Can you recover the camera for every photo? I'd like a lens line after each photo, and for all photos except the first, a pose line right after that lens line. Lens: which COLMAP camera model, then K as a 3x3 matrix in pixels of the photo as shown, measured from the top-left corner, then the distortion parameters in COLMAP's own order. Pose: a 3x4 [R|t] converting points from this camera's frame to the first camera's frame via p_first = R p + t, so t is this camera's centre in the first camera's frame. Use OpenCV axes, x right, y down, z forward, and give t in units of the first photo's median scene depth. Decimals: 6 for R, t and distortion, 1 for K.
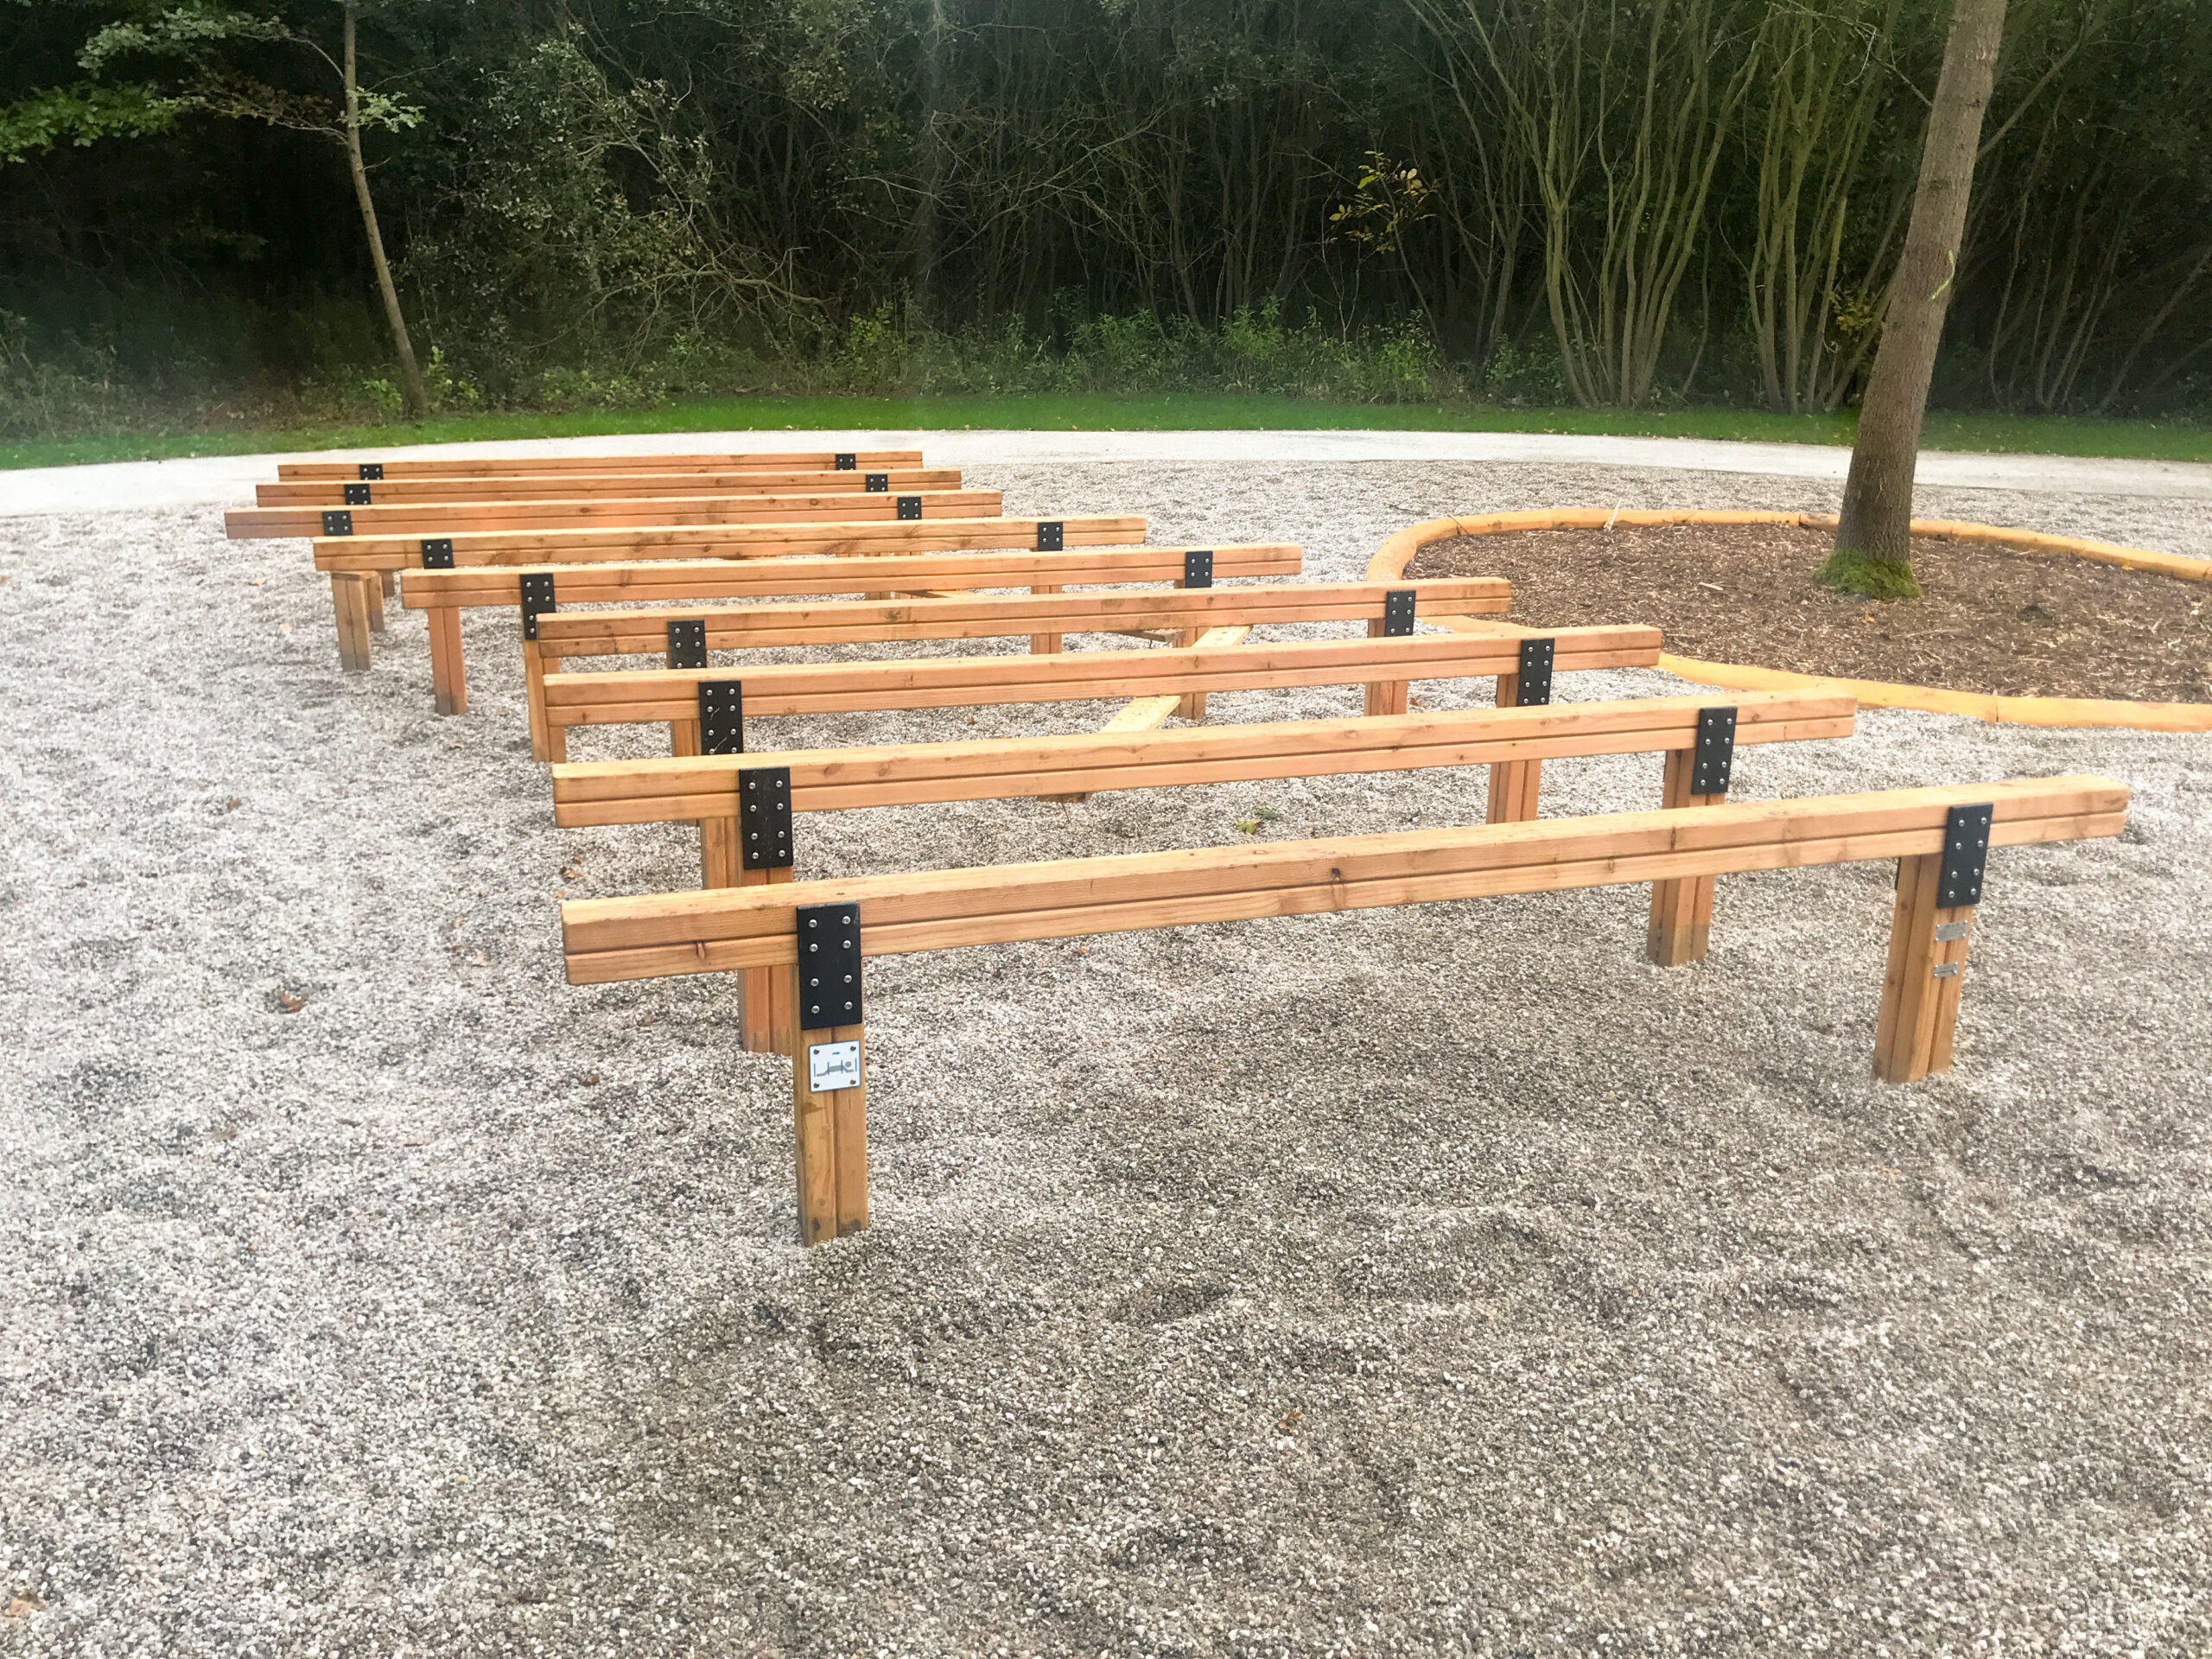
lens RADIAL K [[1748.8, 0, 1106.0], [0, 1748.8, 829.5], [0, 0, 1]] dist [-0.028277, -0.002237]
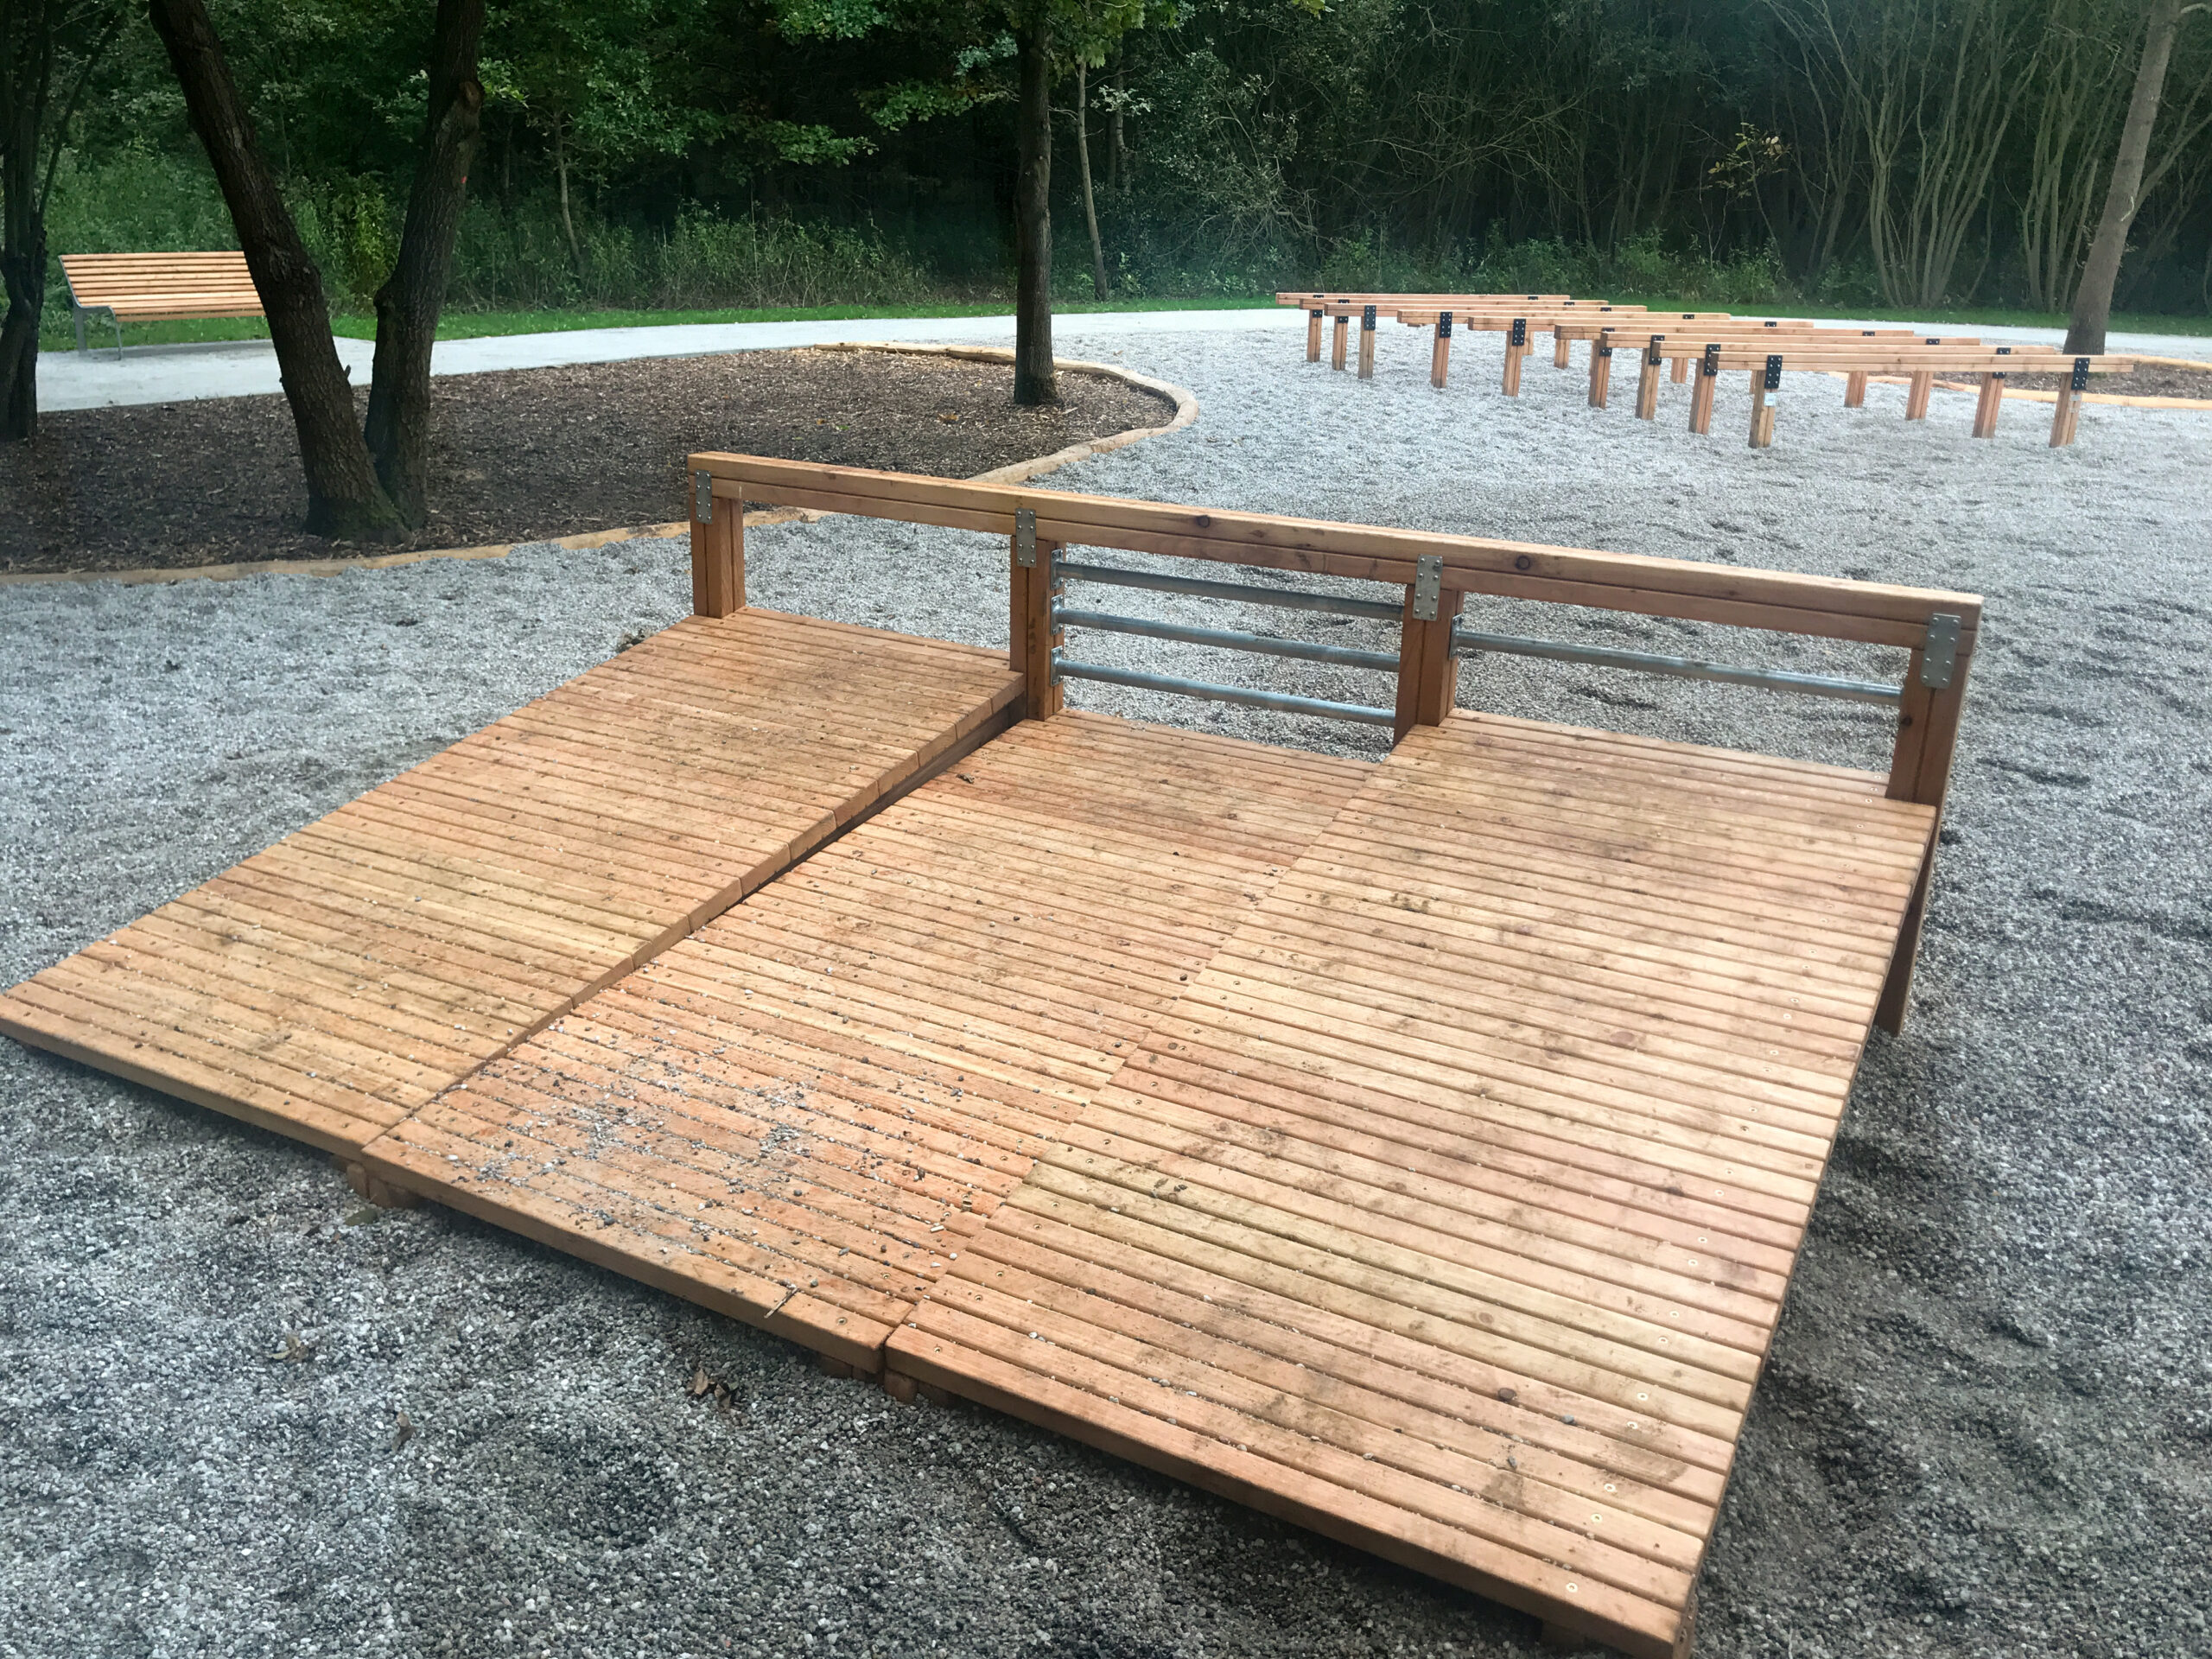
lens RADIAL K [[1765.9, 0, 1106.0], [0, 1765.9, 829.5], [0, 0, 1]] dist [0.058801, -0.092063]
pose [[0.993388, 0.043341, -0.106313, -0.190050], [-0.041047, 0.998877, 0.023675, 0.173032], [0.107220, -0.019155, 0.994051, -0.515973]]
